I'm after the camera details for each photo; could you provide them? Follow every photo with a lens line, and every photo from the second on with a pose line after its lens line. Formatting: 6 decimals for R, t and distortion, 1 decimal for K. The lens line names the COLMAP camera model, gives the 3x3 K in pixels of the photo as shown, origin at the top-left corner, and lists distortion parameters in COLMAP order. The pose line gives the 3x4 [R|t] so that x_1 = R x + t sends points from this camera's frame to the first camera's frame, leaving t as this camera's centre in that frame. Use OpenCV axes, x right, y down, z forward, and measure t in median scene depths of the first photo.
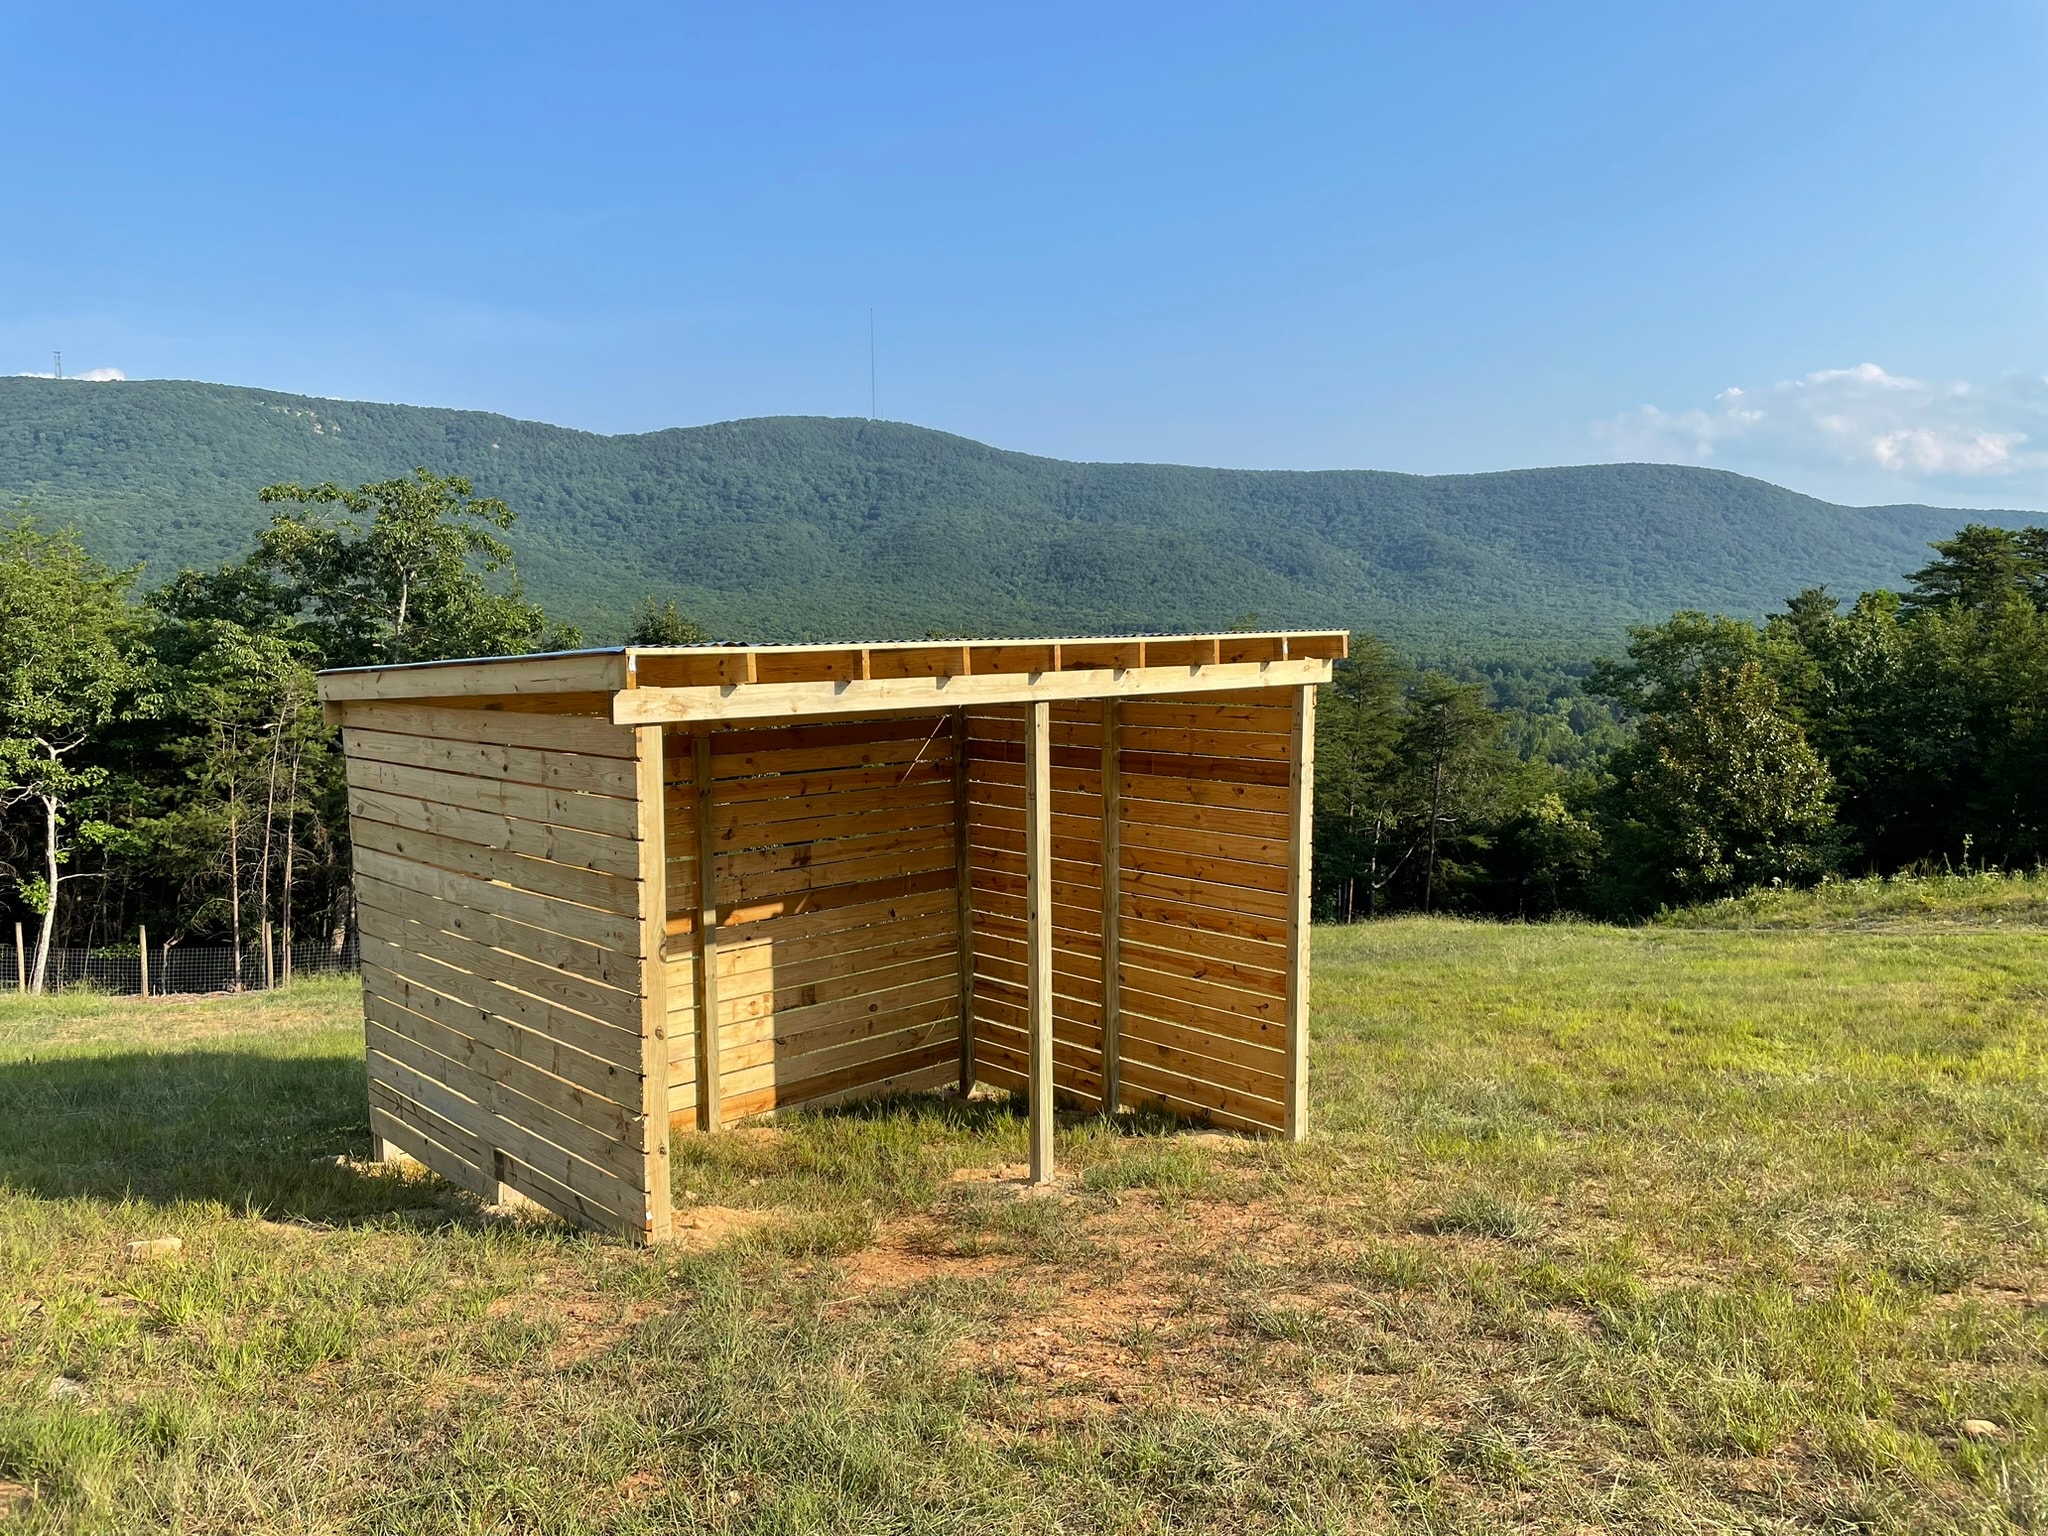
lens RADIAL K [[1541.2, 0, 1024.0], [0, 1541.2, 768.0], [0, 0, 1]] dist [0.108413, -0.161256]
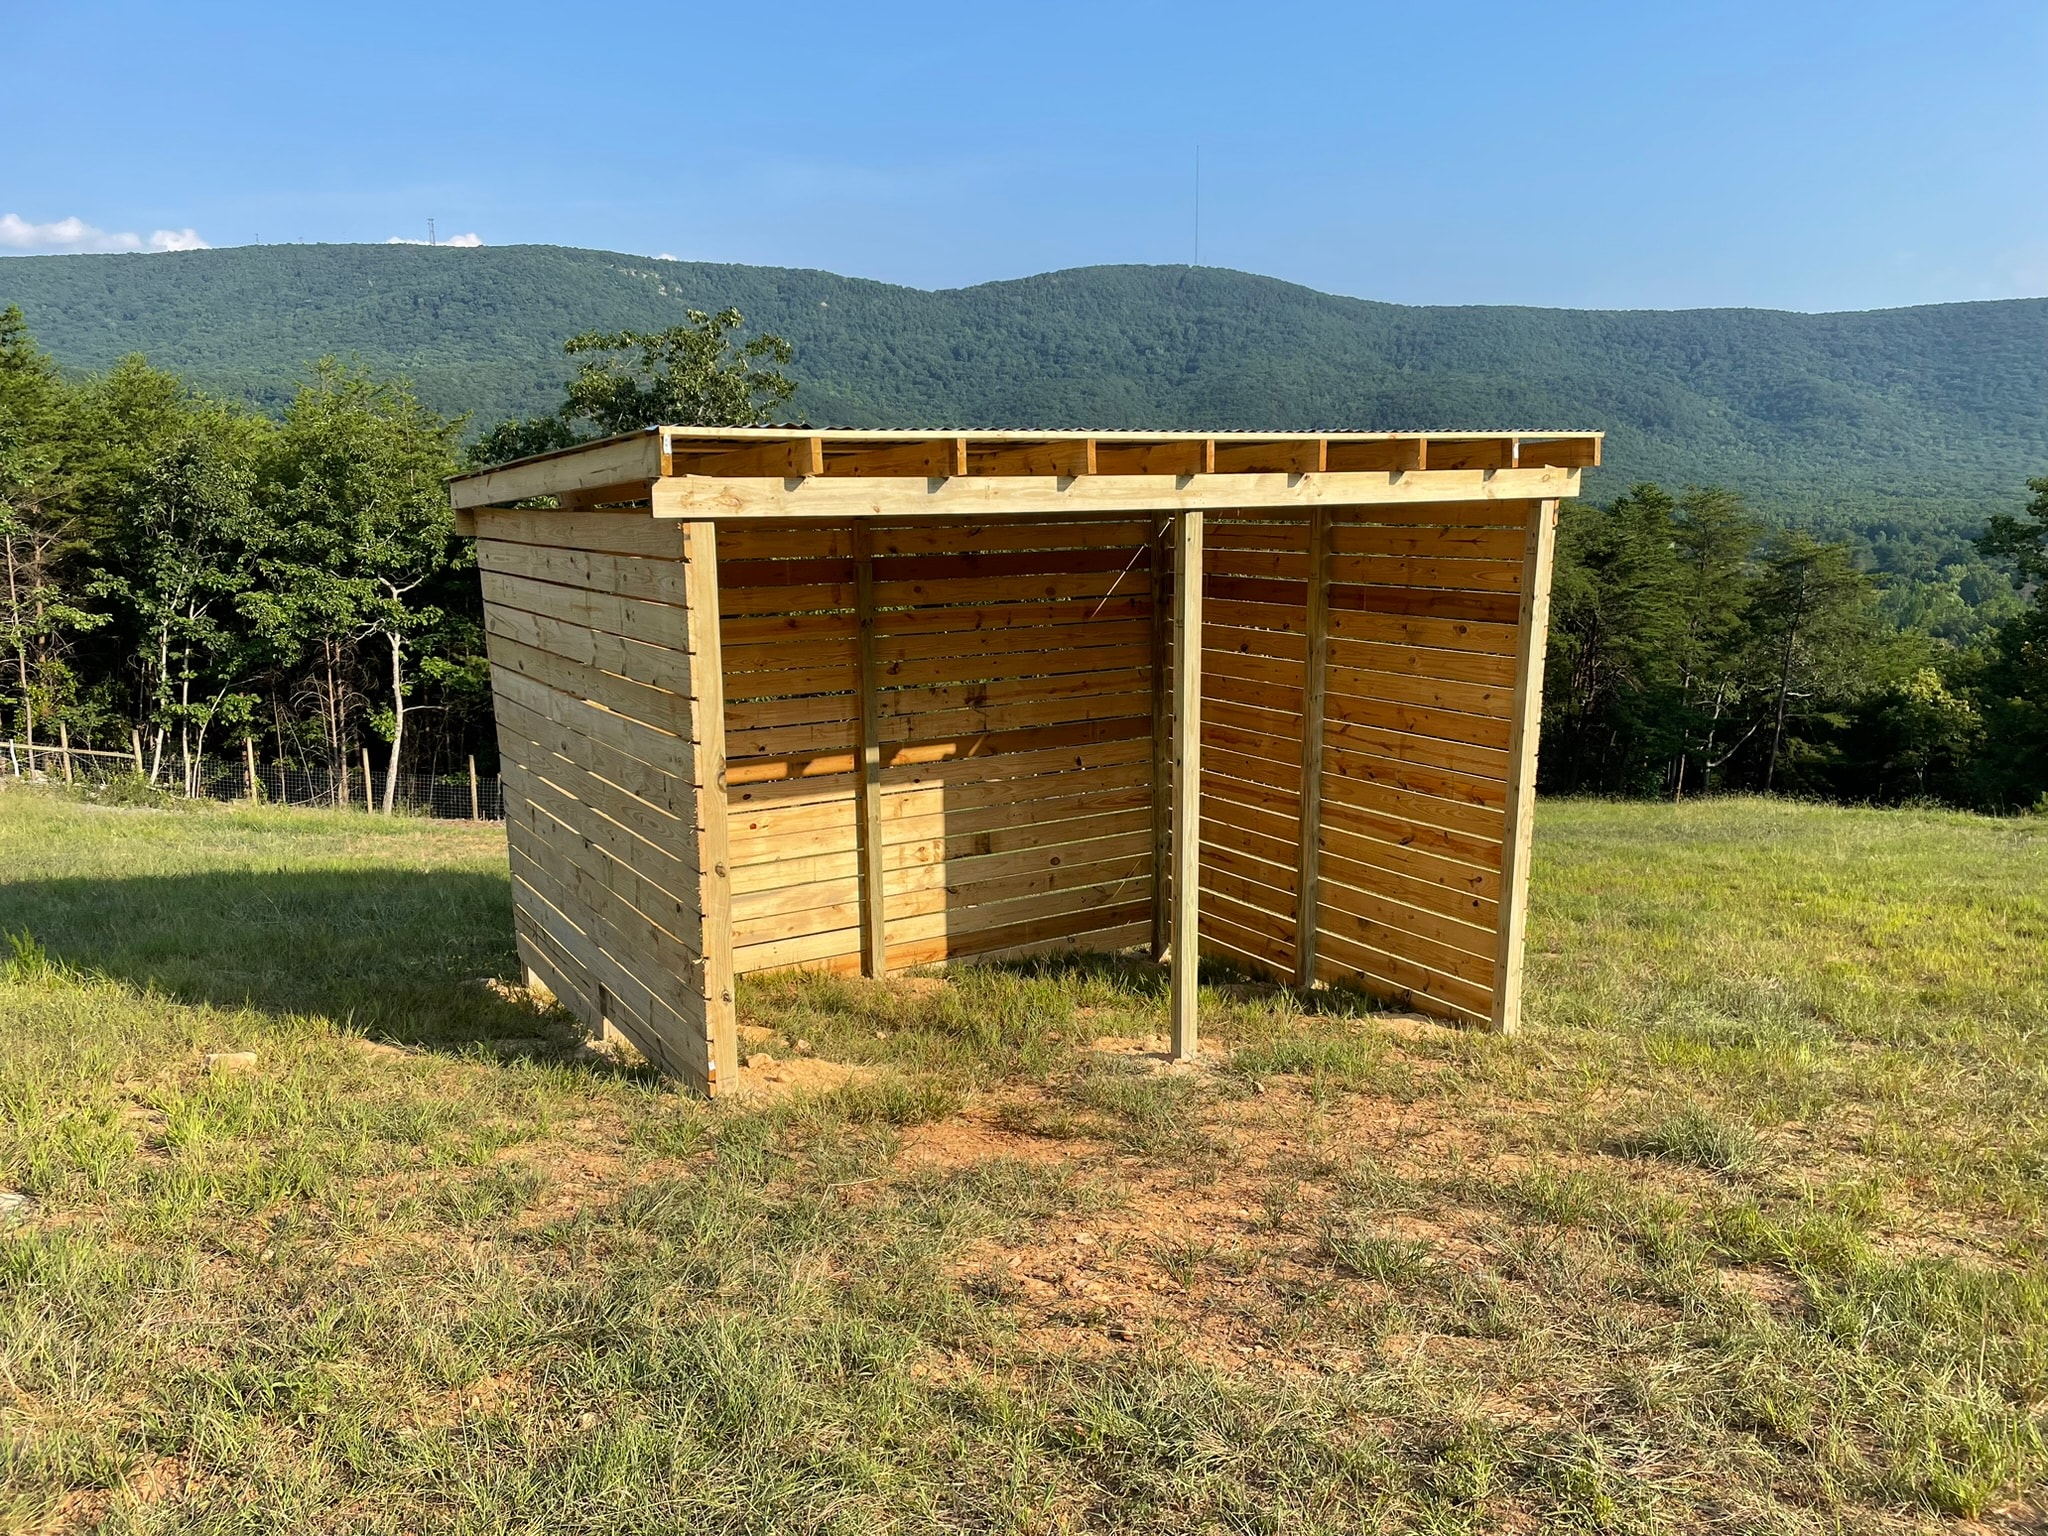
lens RADIAL K [[1537.0, 0, 1030.3], [0, 1537.0, 801.7], [0, 0, 1]] dist [0.110465, -0.149769]
pose [[0.980958, 0.040872, -0.189871, 0.071003], [-0.019669, 0.993487, 0.112239, 0.017471], [0.193222, -0.106368, 0.975372, 0.106526]]
